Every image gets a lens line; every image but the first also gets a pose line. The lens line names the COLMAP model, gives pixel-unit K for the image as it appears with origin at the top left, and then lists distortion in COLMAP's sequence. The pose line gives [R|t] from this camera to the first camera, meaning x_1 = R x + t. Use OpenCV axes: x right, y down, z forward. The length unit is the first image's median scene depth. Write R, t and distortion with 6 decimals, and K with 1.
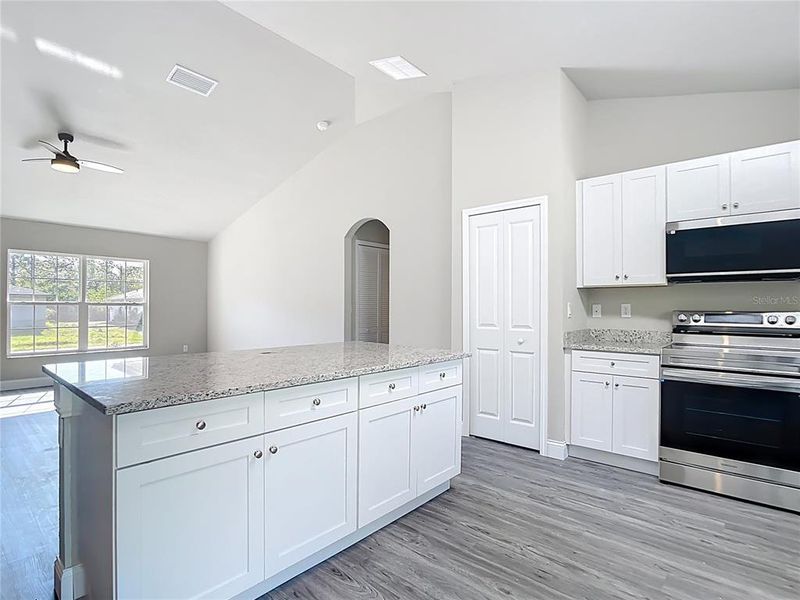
lens RADIAL K [[417.0, 0, 403.1], [0, 417.0, 302.8], [0, 0, 1]] dist [-0.034843, 0.009619]
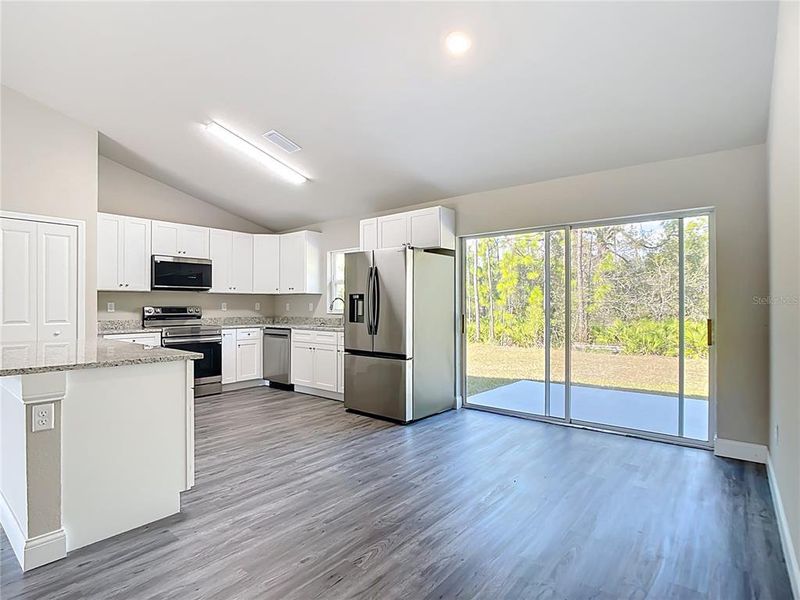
lens RADIAL K [[417.0, 0, 400.3], [0, 417.0, 302.6], [0, 0, 1]] dist [-0.034843, 0.009619]
pose [[-0.034565, 0.000359, 0.999402, -1.109823], [-0.005719, 0.999983, -0.000557, -0.002430], [-0.999386, -0.005735, -0.034562, 0.037991]]
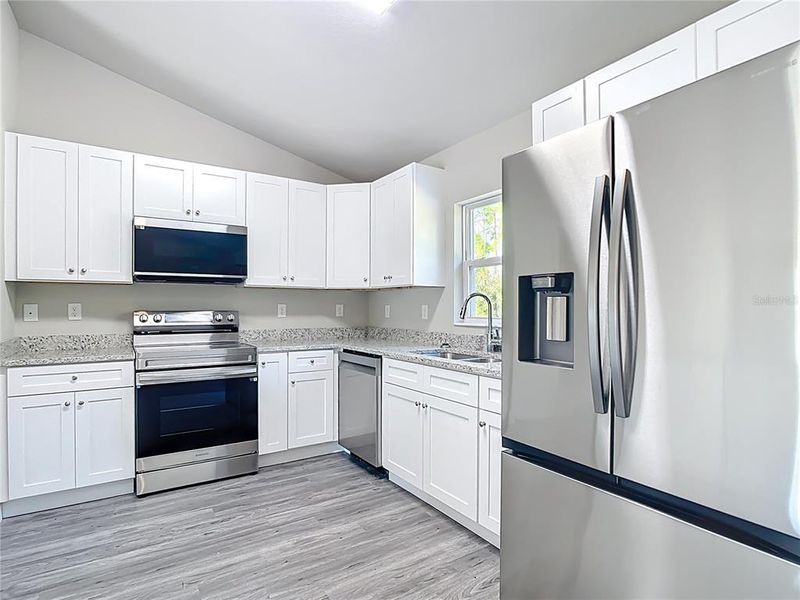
lens RADIAL K [[417.0, 0, 401.8], [0, 417.0, 307.9], [0, 0, 1]] dist [-0.034843, 0.009619]
pose [[0.265609, -0.004662, 0.964070, -0.091346], [-0.005355, 0.999966, 0.006311, 0.002735], [-0.964066, -0.006839, 0.265574, 0.176737]]
